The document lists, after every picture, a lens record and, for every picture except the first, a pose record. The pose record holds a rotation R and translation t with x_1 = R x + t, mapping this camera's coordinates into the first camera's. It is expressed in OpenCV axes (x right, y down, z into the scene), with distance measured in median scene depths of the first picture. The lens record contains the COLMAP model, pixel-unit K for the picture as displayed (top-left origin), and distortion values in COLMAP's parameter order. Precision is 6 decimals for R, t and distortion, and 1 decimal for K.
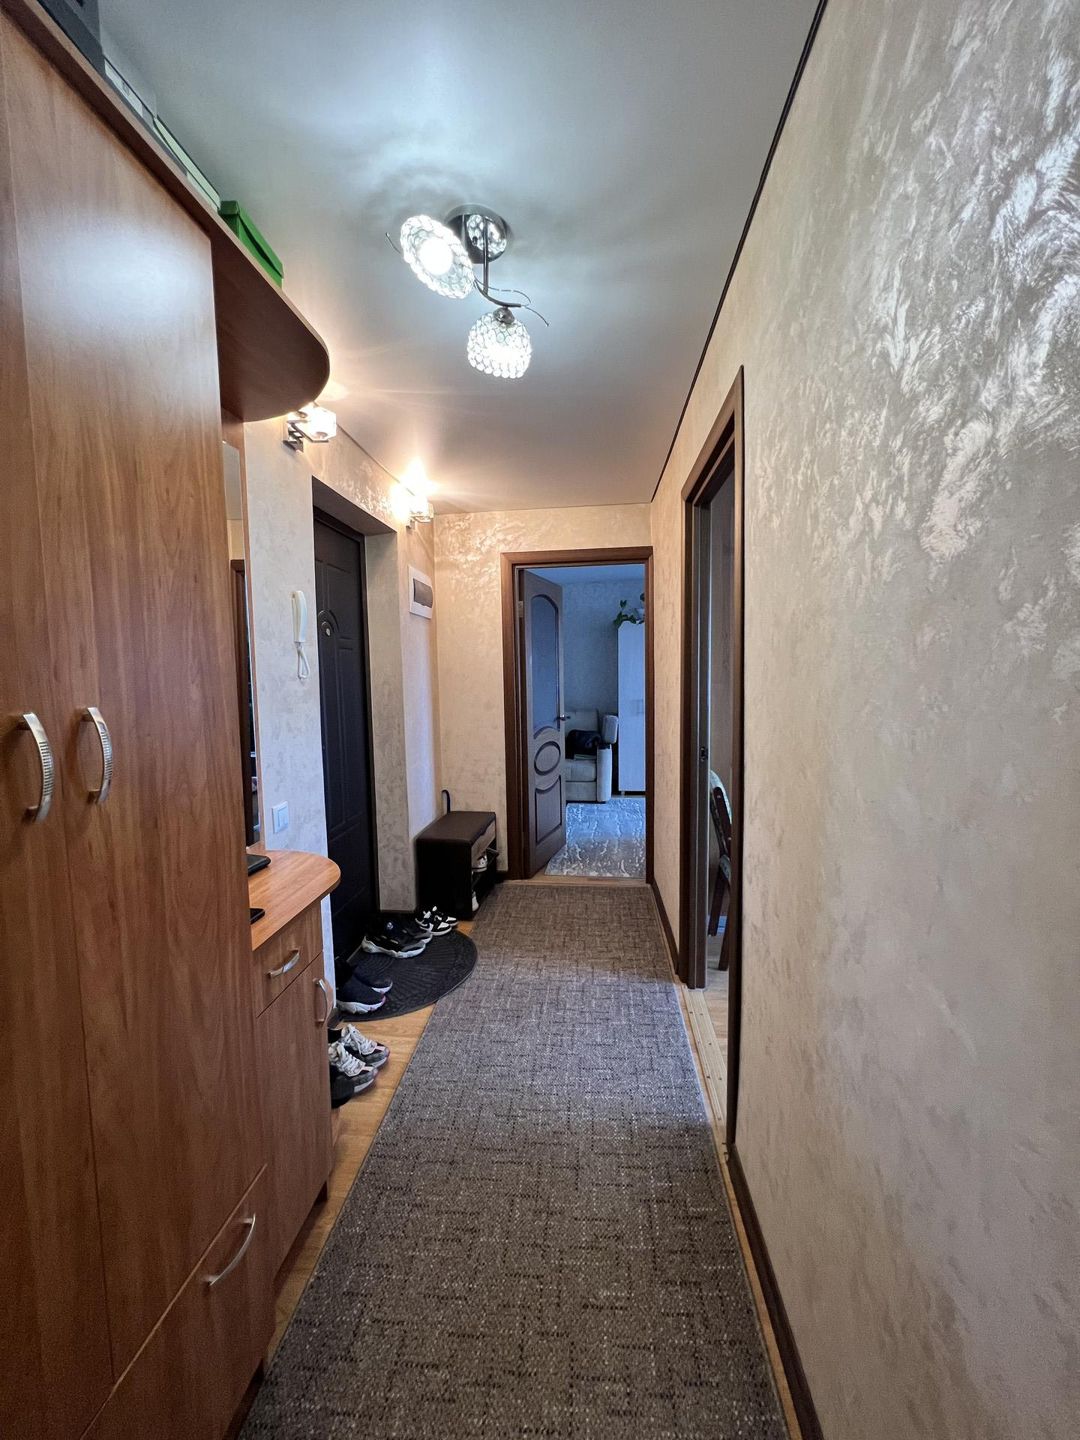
lens RADIAL K [[576.2, 0, 544.0], [0, 576.2, 719.1], [0, 0, 1]] dist [-0.001930, 0.000937]
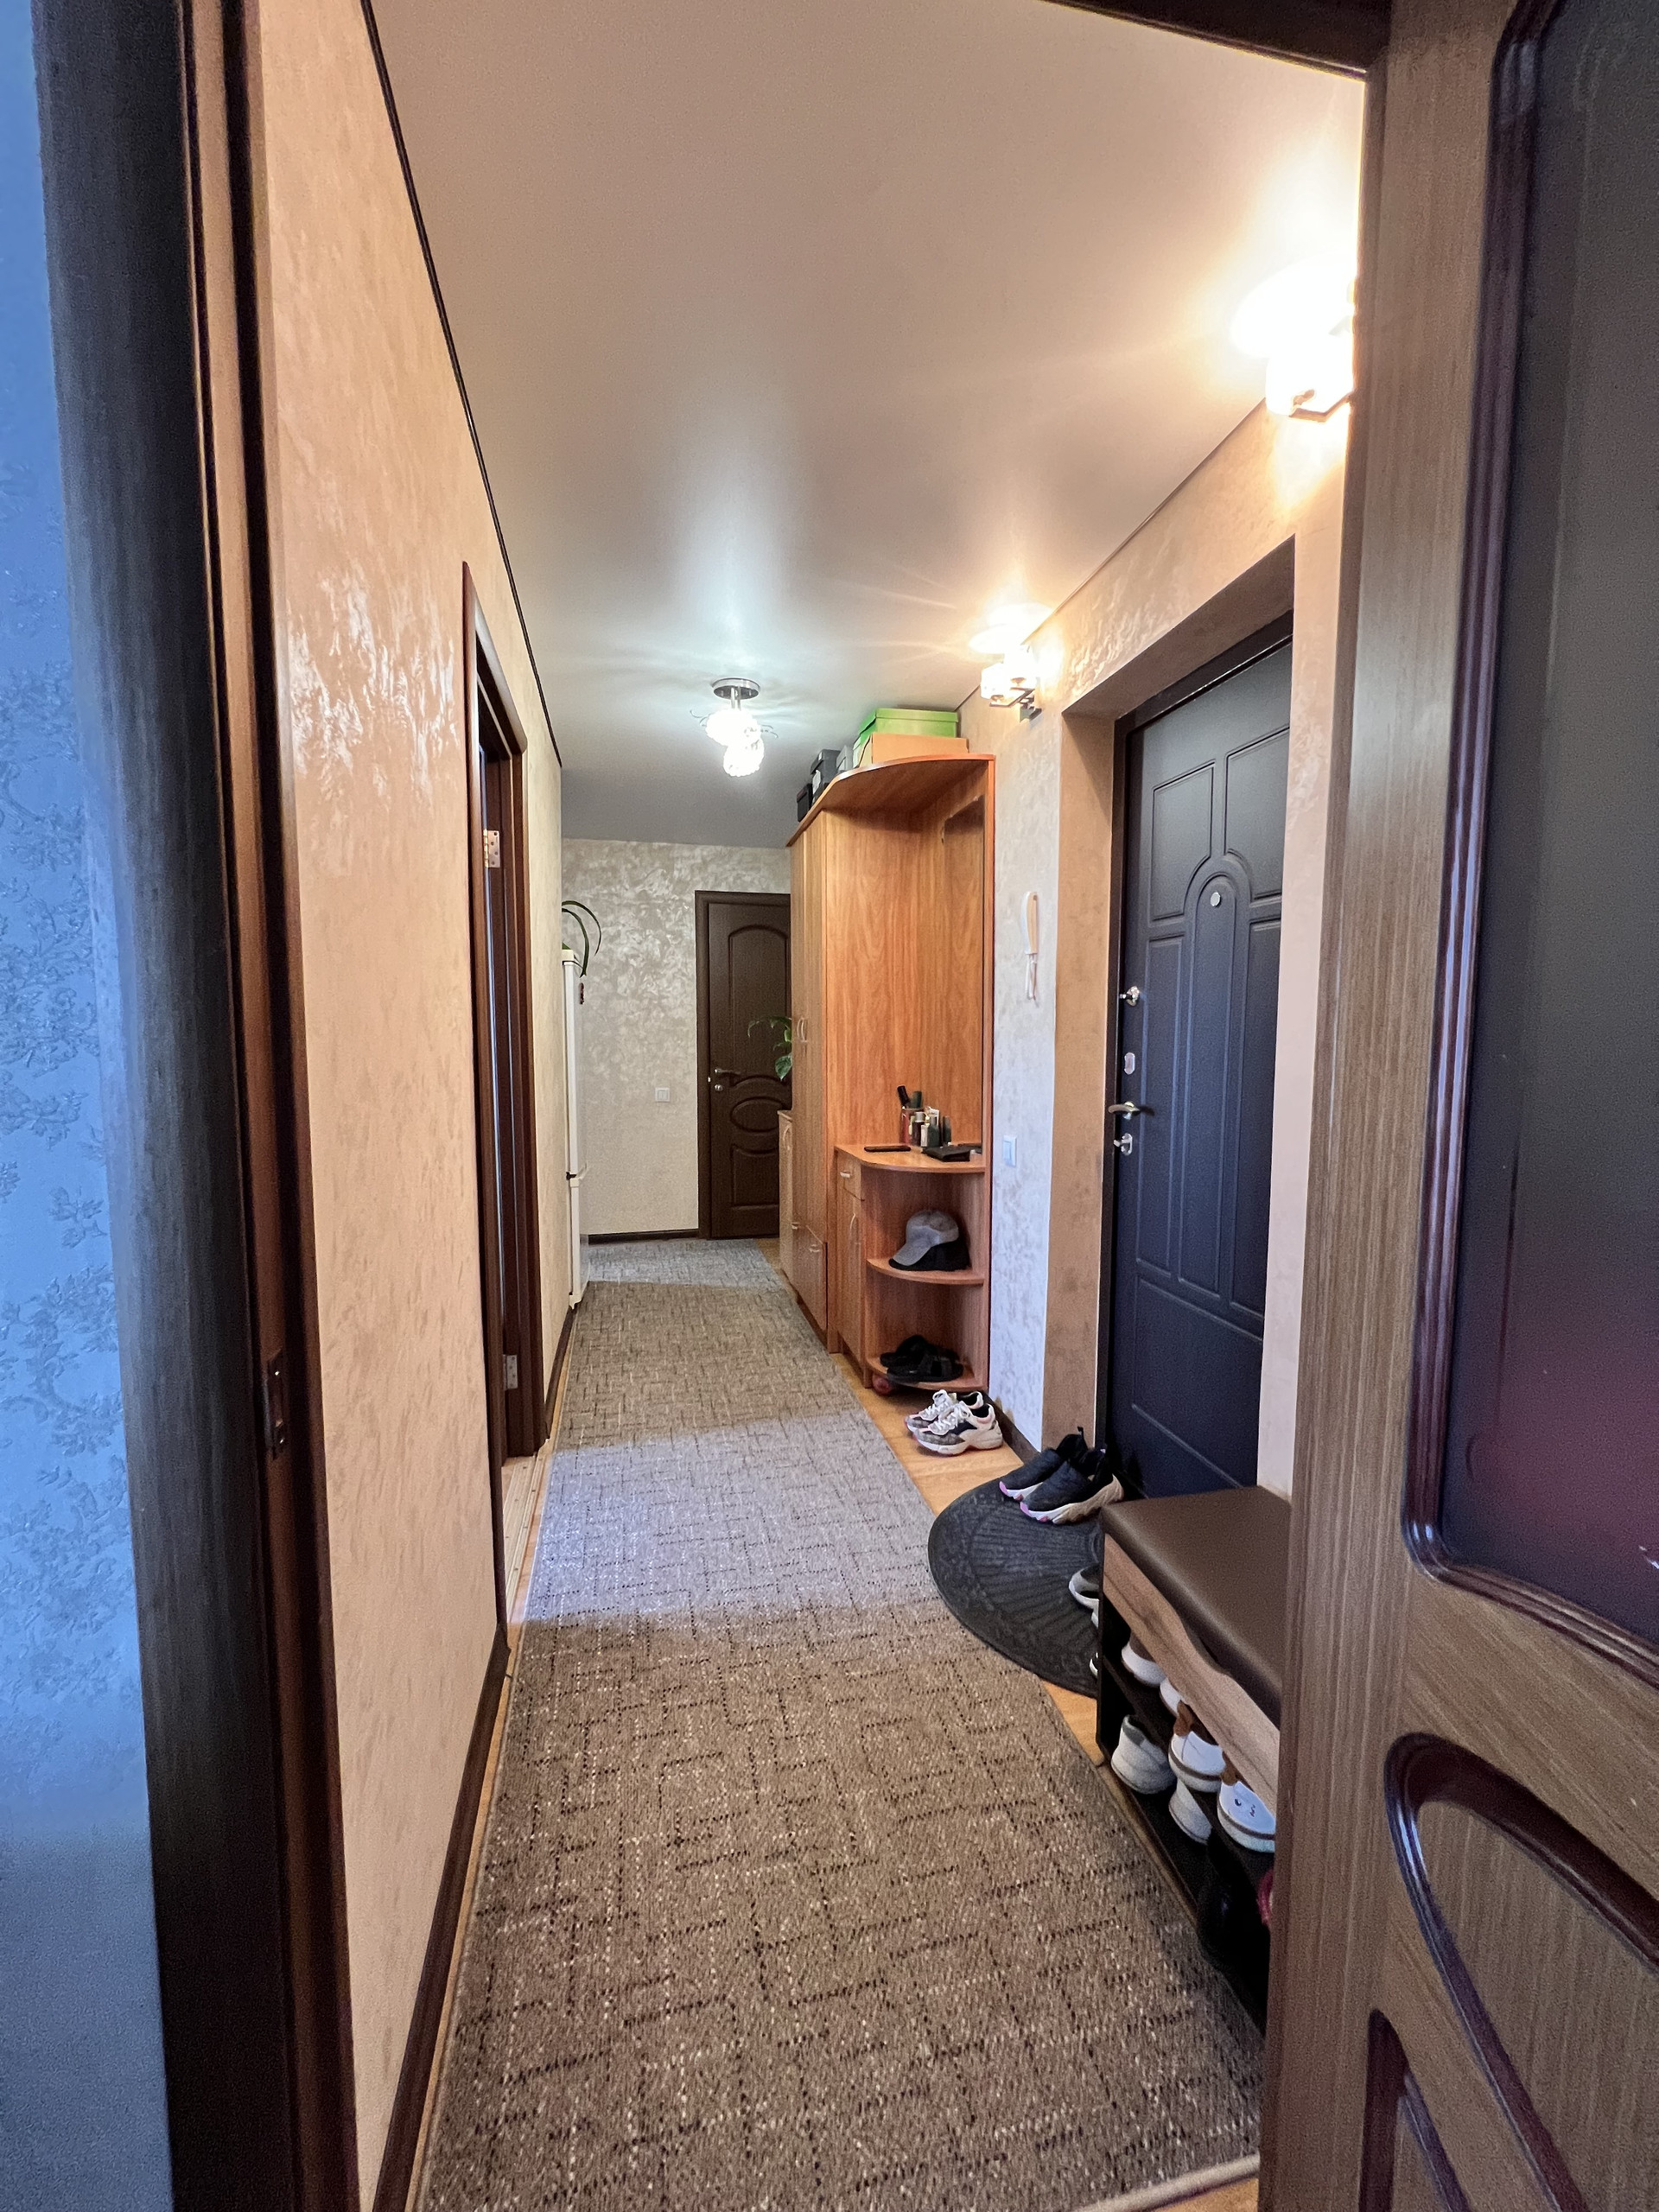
lens RADIAL K [[885.1, 0, 828.2], [0, 885.1, 1099.9], [0, 0, 1]] dist [-0.001930, 0.000937]
pose [[-0.951820, 0.041128, -0.303888, 0.165467], [-0.009451, 0.986561, 0.163122, -0.092839], [0.306513, 0.158135, -0.938639, 1.494806]]
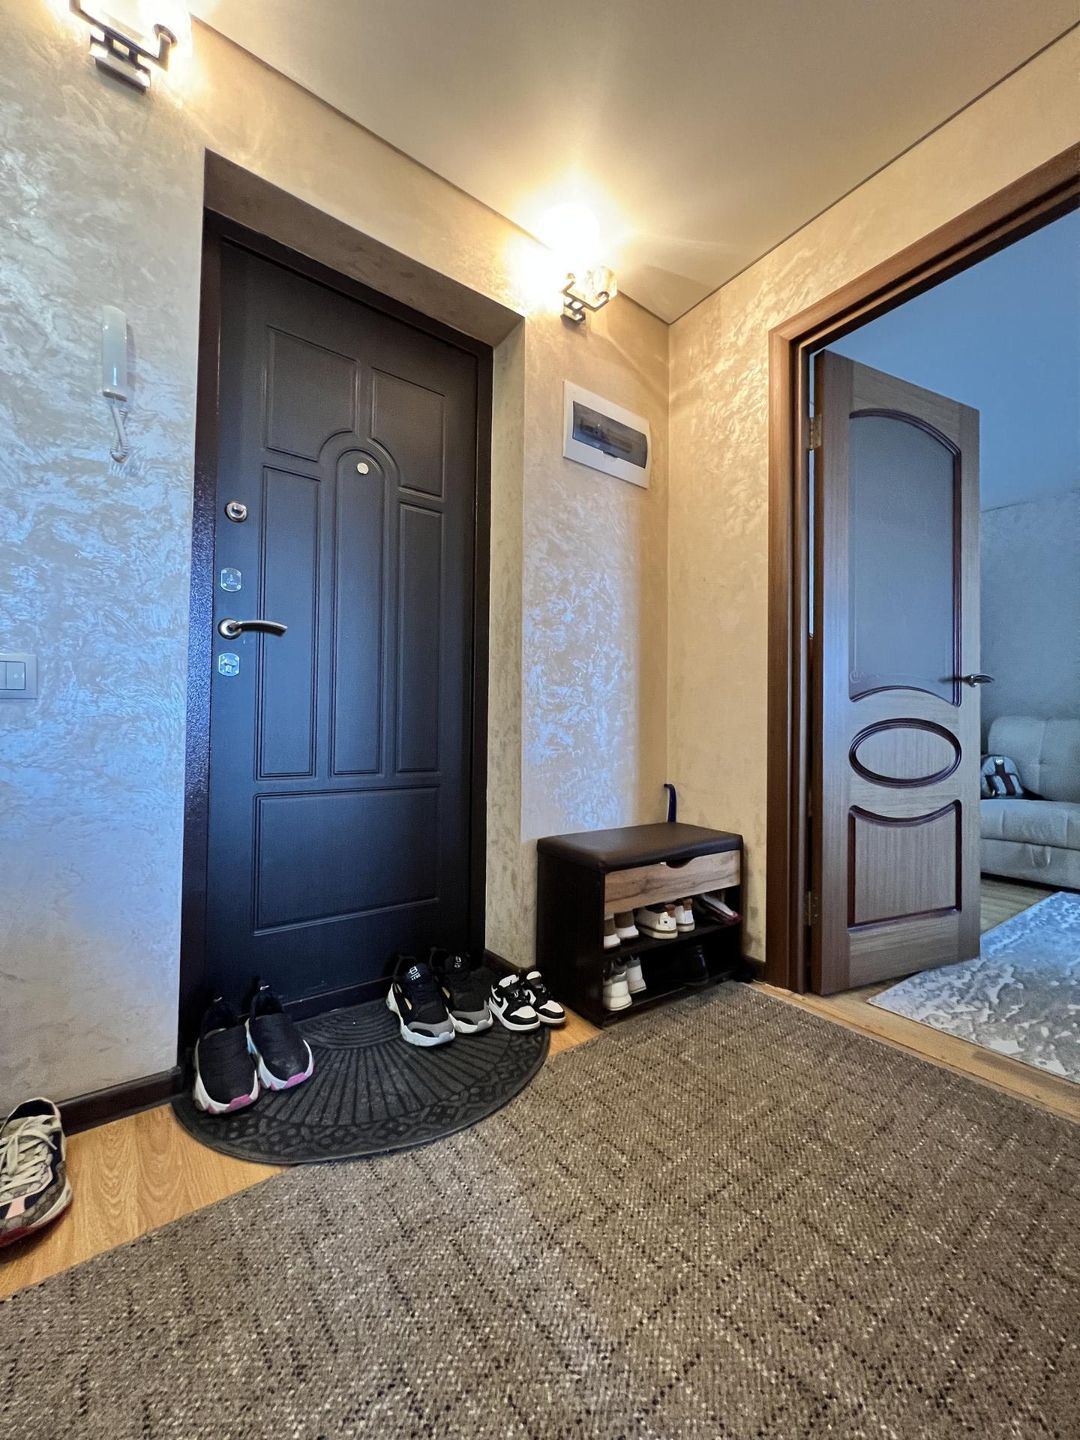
lens RADIAL K [[576.2, 0, 546.4], [0, 576.2, 716.7], [0, 0, 1]] dist [-0.001930, 0.000937]
pose [[0.680129, 0.013999, -0.732959, 0.217652], [-0.084950, 0.994587, -0.059832, 0.132484], [0.728154, 0.102959, 0.677636, 0.672652]]
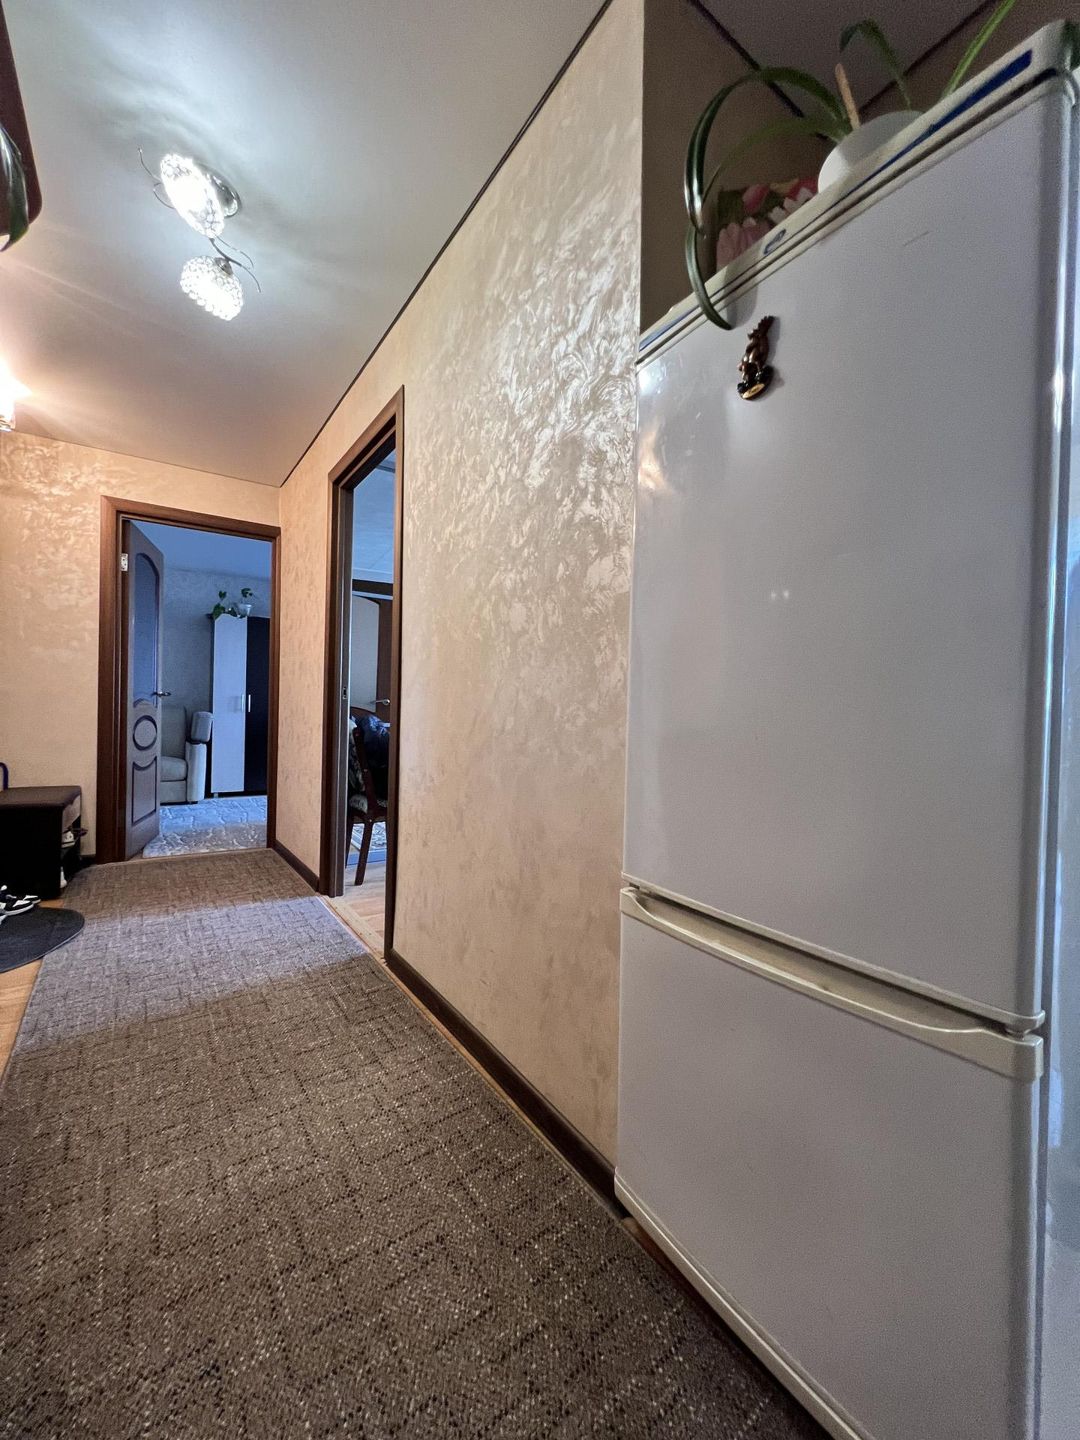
lens RADIAL K [[576.2, 0, 543.8], [0, 576.2, 720.7], [0, 0, 1]] dist [-0.001930, 0.000937]
pose [[0.759855, 0.028119, 0.649484, -0.155768], [0.017570, 0.997811, -0.063755, 0.169015], [-0.649855, 0.059856, 0.757697, -0.146353]]
